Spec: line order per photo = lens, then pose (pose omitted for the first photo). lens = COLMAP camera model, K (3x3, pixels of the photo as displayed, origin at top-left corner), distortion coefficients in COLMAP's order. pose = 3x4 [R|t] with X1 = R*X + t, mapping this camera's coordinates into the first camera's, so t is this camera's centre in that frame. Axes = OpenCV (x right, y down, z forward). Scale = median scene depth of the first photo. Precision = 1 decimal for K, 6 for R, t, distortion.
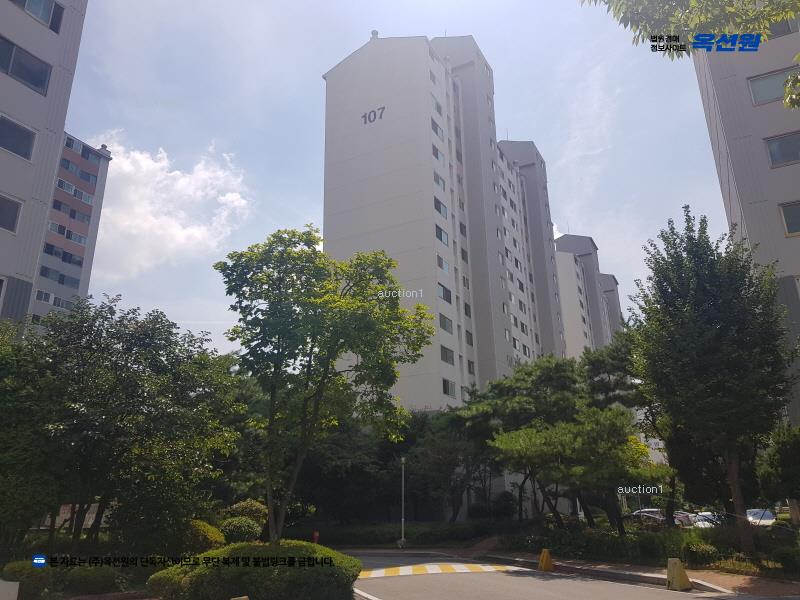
lens RADIAL K [[609.2, 0, 400.0], [0, 609.2, 300.0], [0, 0, 1]] dist [0.002109, 0.001185]
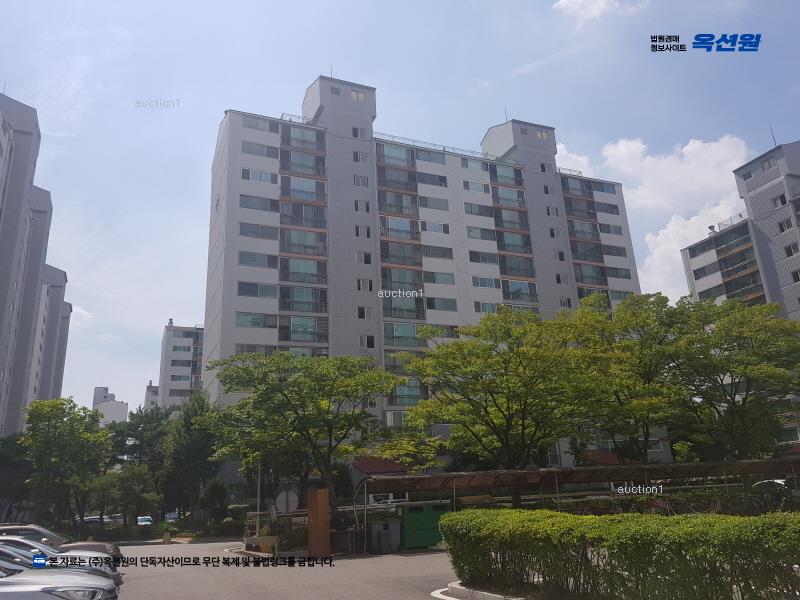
lens RADIAL K [[595.4, 0, 400.0], [0, 595.4, 300.0], [0, 0, 1]] dist [0.004300, 0.000584]
pose [[0.601958, 0.223766, 0.766534, -0.225904], [-0.211700, 0.970306, -0.117003, -0.089458], [-0.769954, -0.091844, 0.631455, -0.252504]]
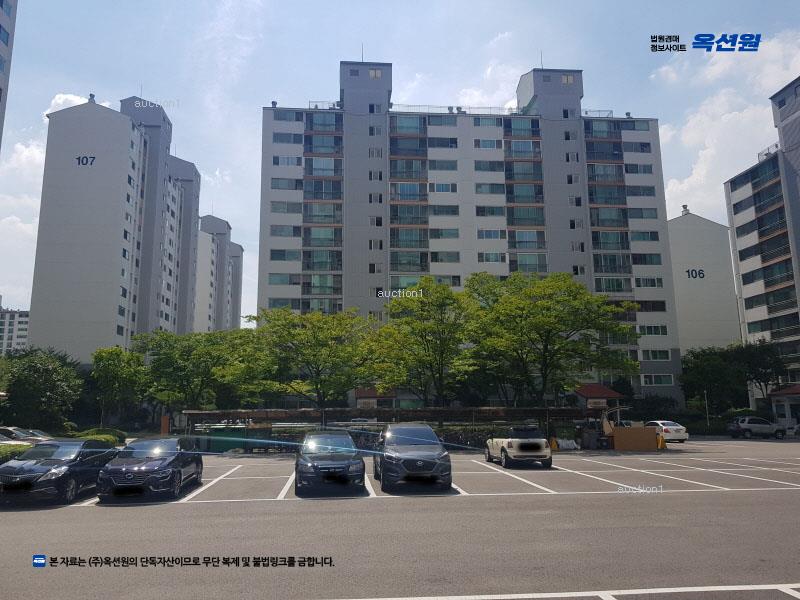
lens RADIAL K [[609.2, 0, 400.0], [0, 609.2, 300.0], [0, 0, 1]] dist [0.002109, 0.001185]
pose [[0.824625, 0.104918, 0.555866, -0.155723], [-0.182859, 0.979333, 0.086425, -0.187618], [-0.535310, -0.172913, 0.826767, -0.528838]]
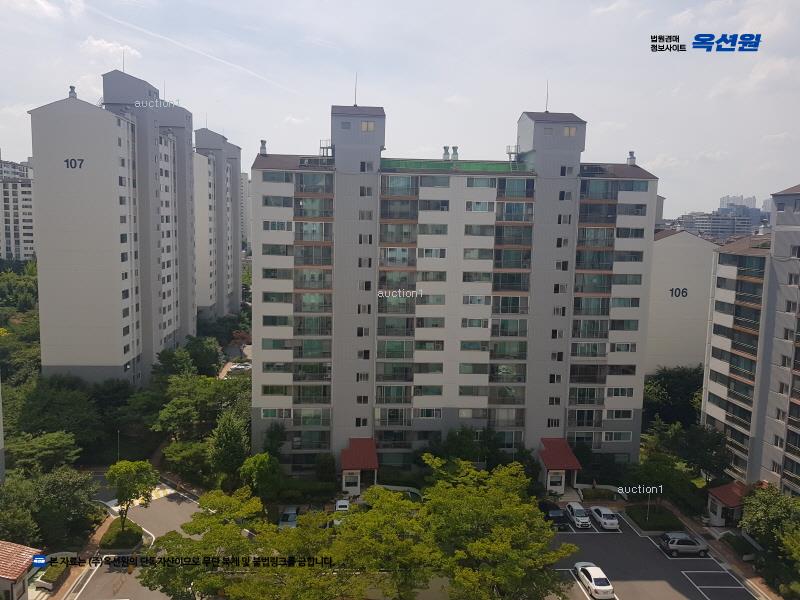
lens RADIAL K [[604.6, 0, 392.7], [0, 604.6, 296.6], [0, 0, 1]] dist [0.005072, -0.001417]
pose [[0.832871, -0.033705, 0.552441, -0.170644], [-0.209977, 0.904280, 0.371737, -0.553631], [-0.512090, -0.425608, 0.746070, -0.461202]]
